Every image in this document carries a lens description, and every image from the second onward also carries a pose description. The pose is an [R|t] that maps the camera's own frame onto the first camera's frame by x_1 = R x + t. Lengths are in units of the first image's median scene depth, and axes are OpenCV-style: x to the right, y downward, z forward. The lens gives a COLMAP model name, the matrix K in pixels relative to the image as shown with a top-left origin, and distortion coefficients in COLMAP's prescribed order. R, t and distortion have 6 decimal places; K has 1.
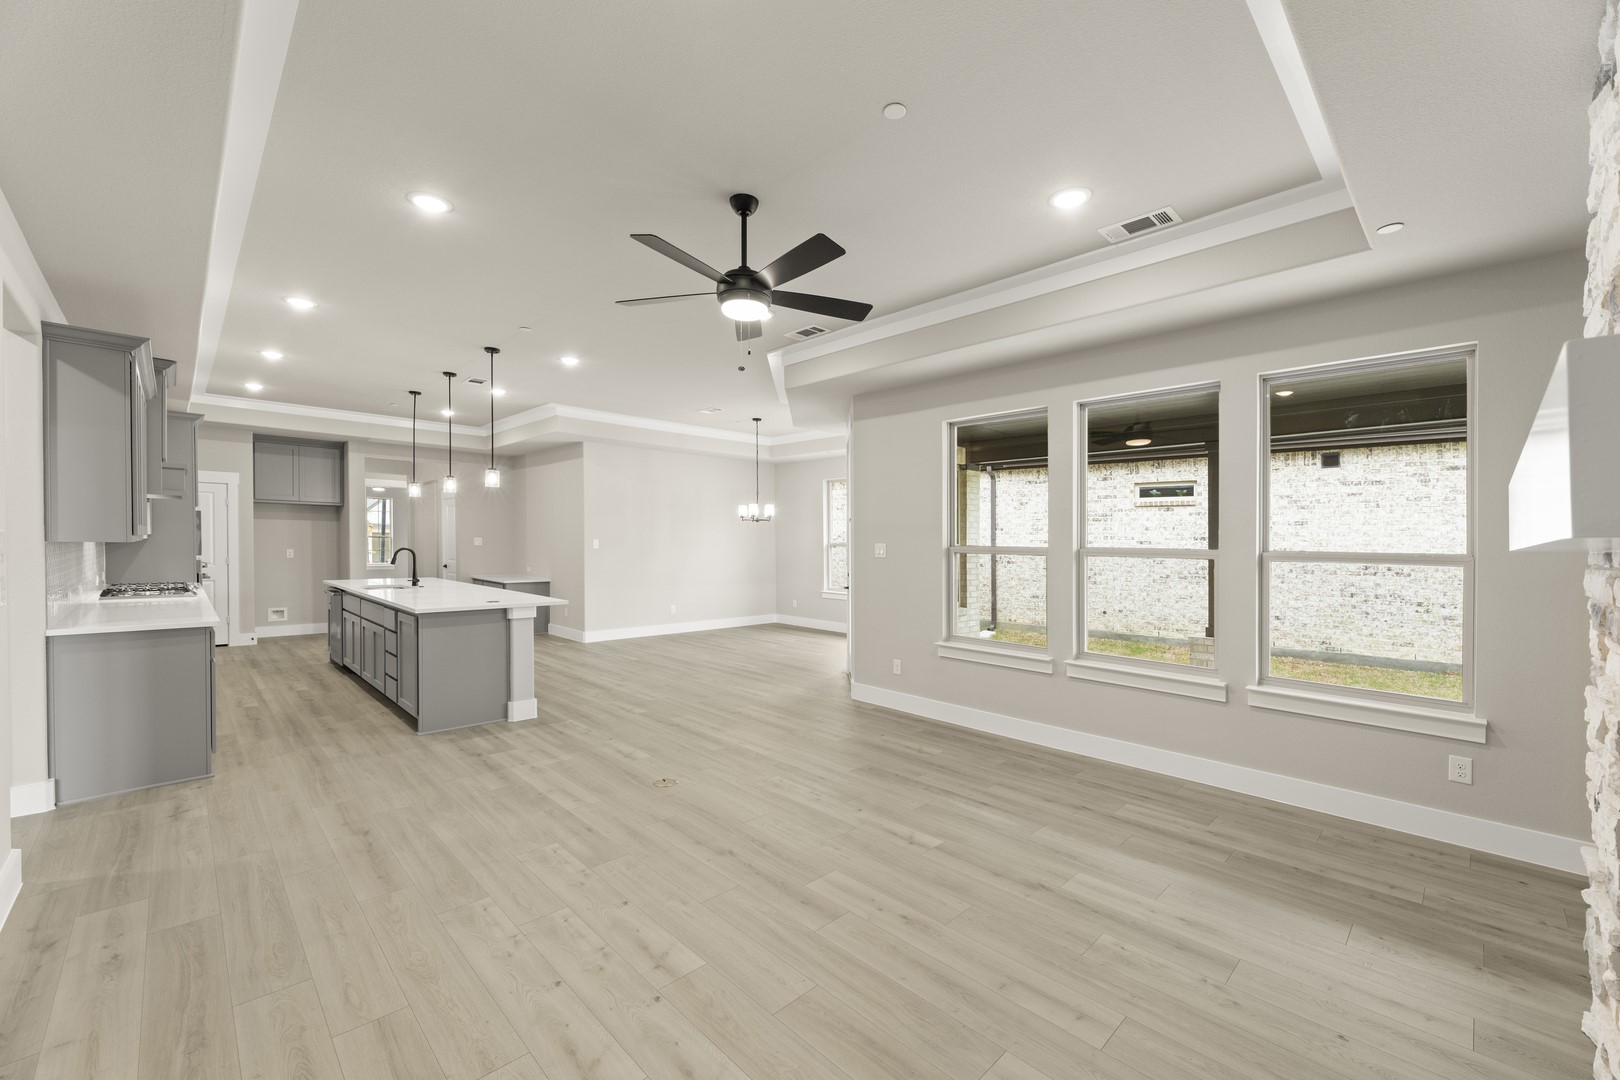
lens RADIAL K [[645.6, 0, 810.0], [0, 645.6, 540.0], [0, 0, 1]] dist [0.001710, 0.000211]
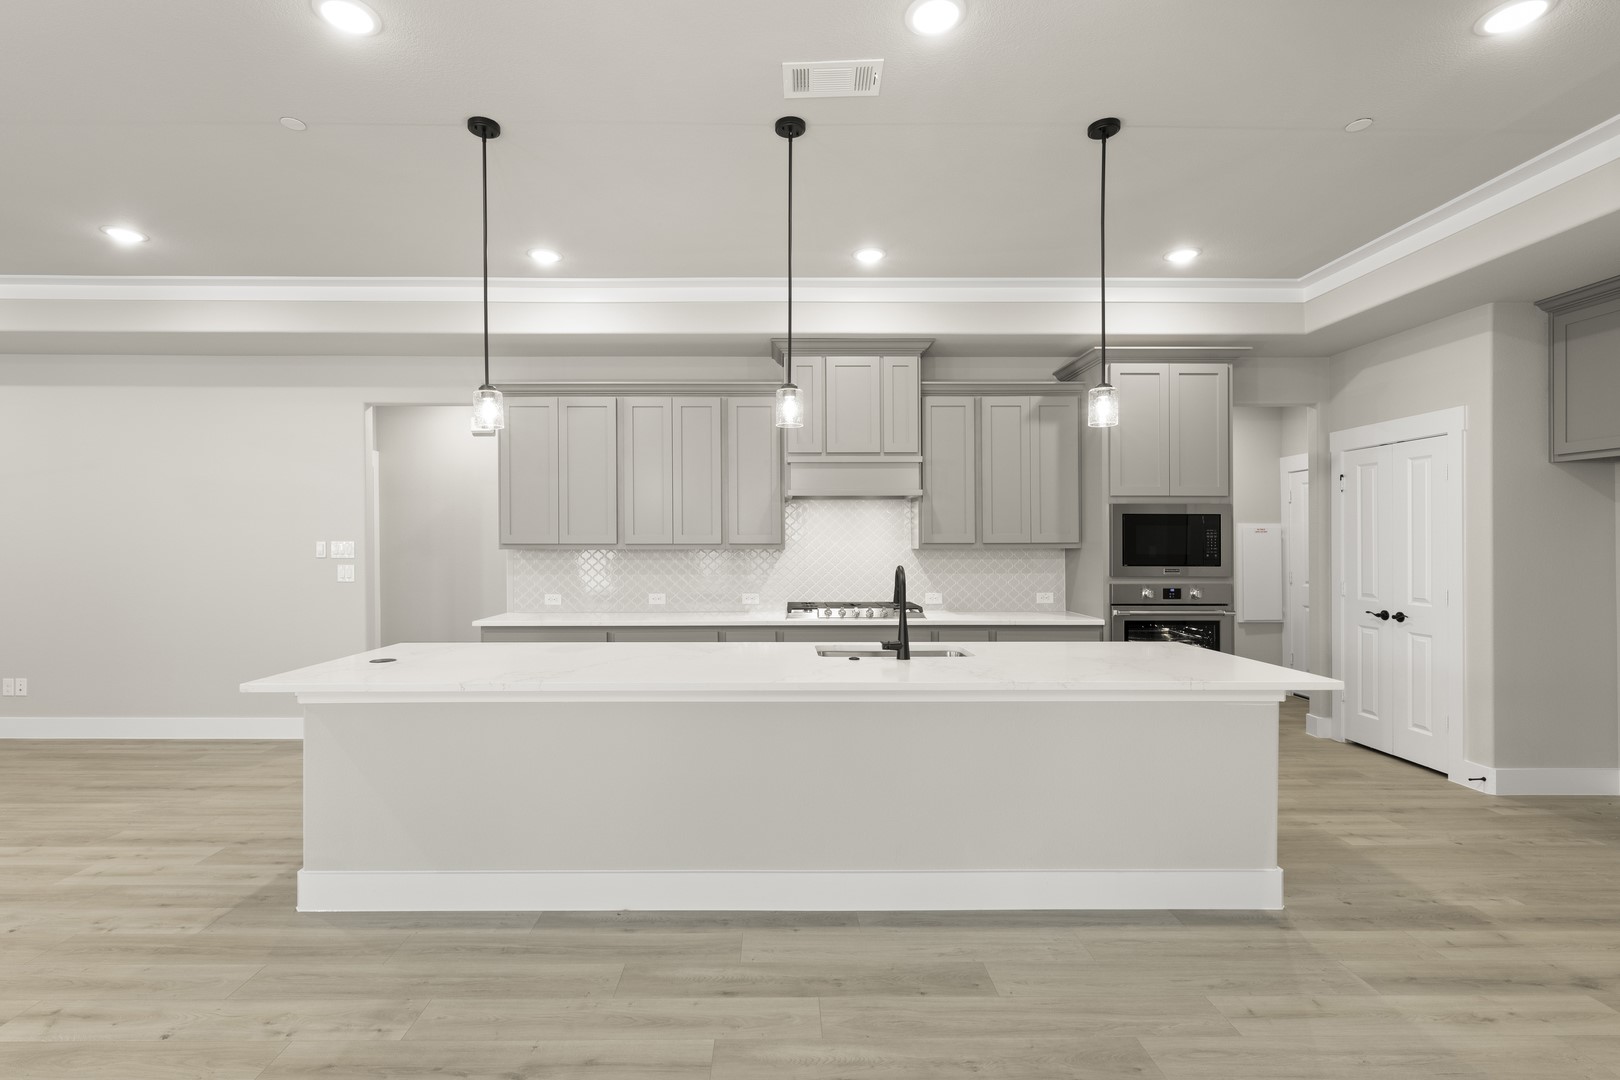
lens RADIAL K [[738.1, 0, 785.7], [0, 738.1, 541.9], [0, 0, 1]] dist [-0.001505, -0.000112]
pose [[-0.692445, -0.011516, -0.721379, -0.420396], [-0.003852, 0.999917, -0.012265, 0.005952], [0.721460, -0.005714, -0.692432, 2.524179]]
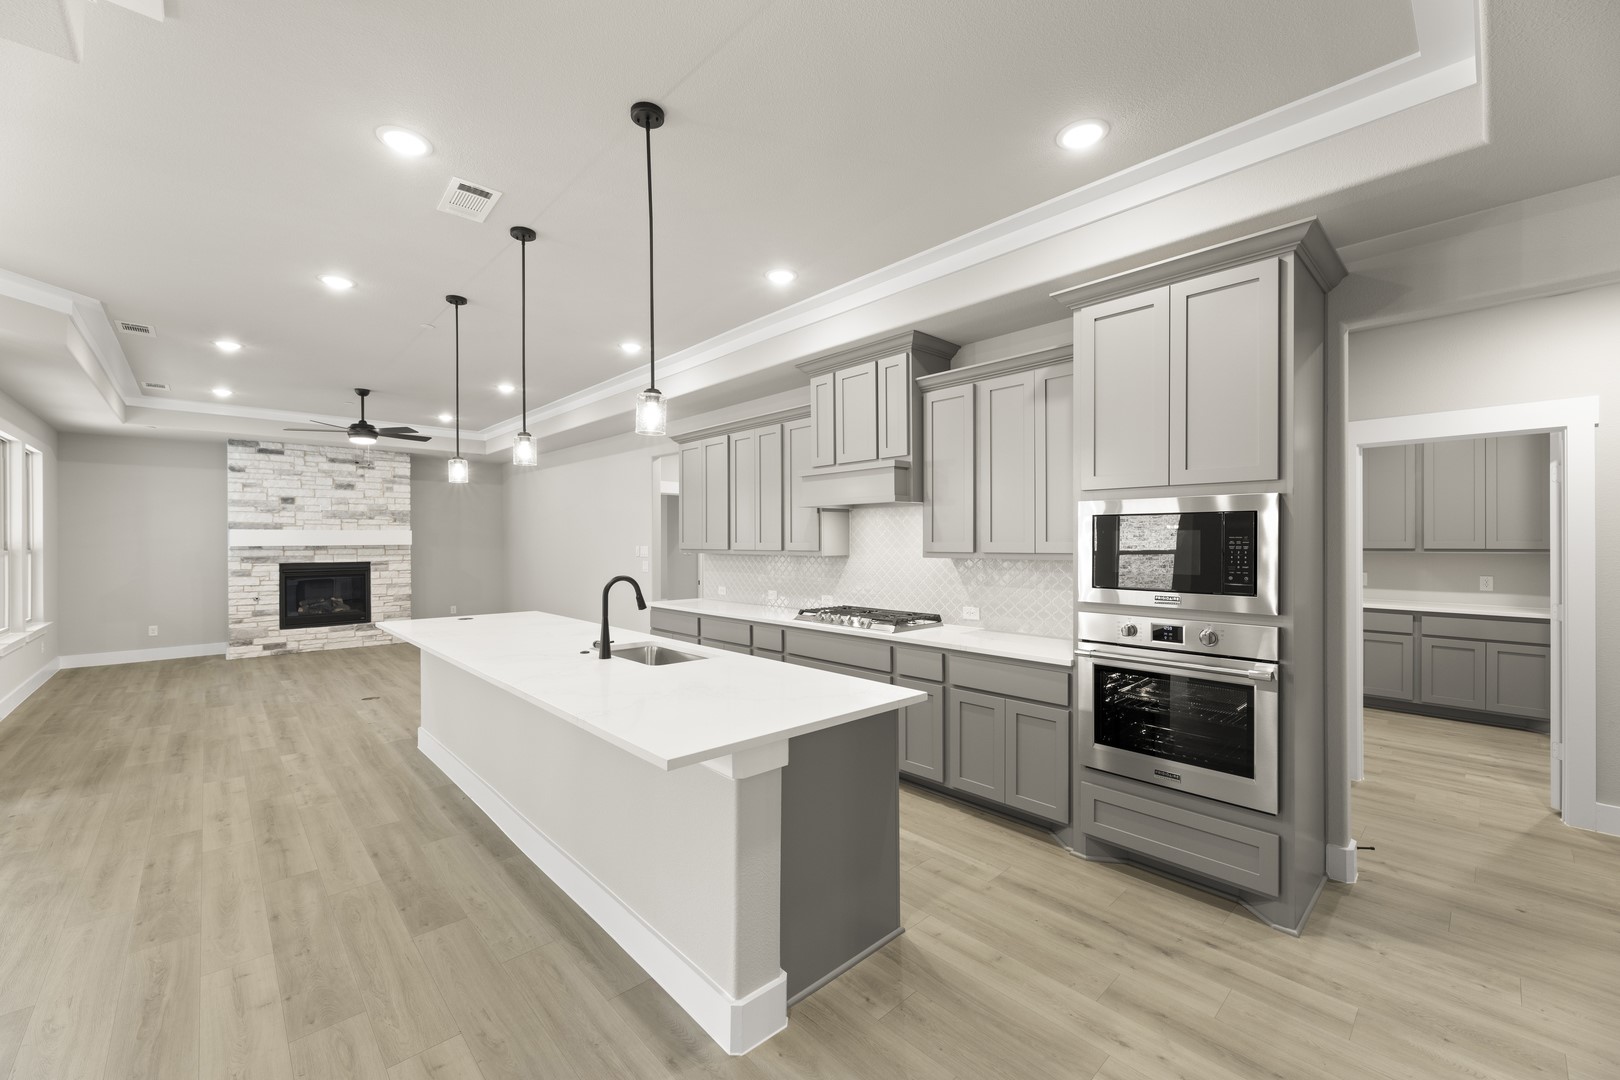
lens RADIAL K [[645.6, 0, 810.0], [0, 645.6, 540.0], [0, 0, 1]] dist [0.001710, 0.000211]
pose [[-0.999778, -0.011622, 0.017564, -1.503642], [-0.011741, 0.999909, -0.006667, -0.022772], [-0.017485, -0.006872, -0.999824, 2.902288]]
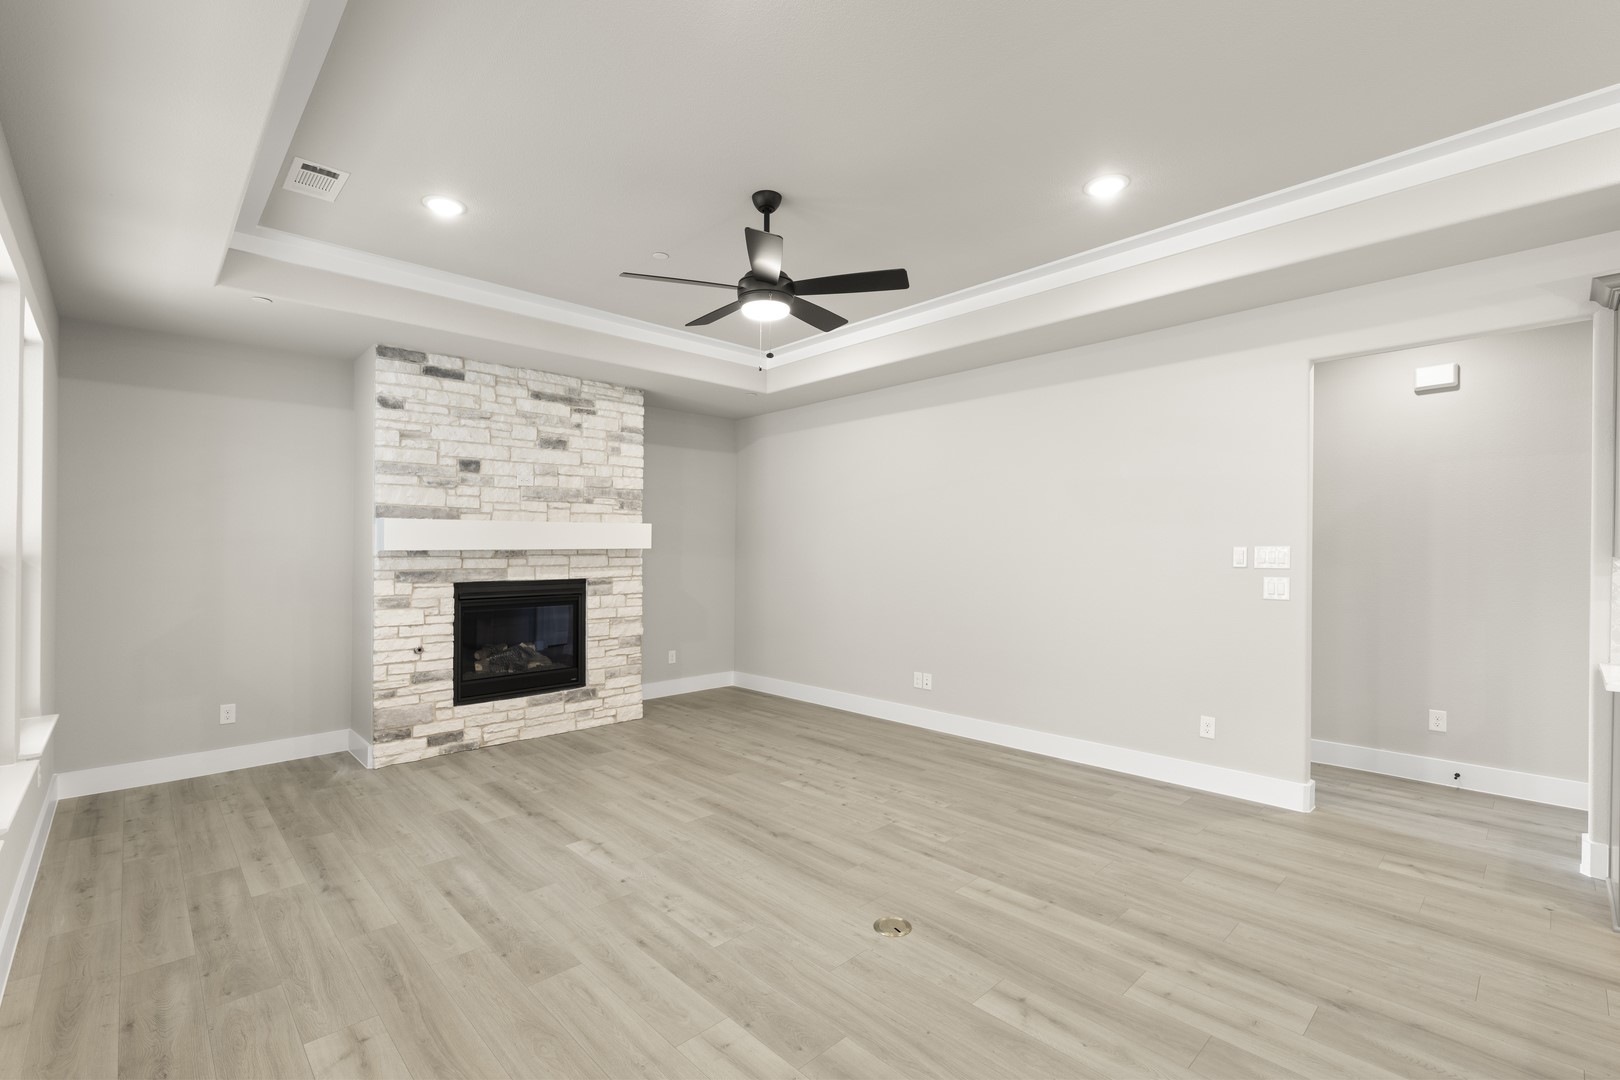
lens RADIAL K [[716.6, 0, 810.0], [0, 716.6, 540.0], [0, 0, 1]] dist [-0.003135, -0.000244]
pose [[-0.999939, -0.009285, 0.006044, -0.159872], [-0.009403, 0.999760, -0.019802, 0.008791], [-0.005859, -0.019858, -0.999786, 1.923368]]
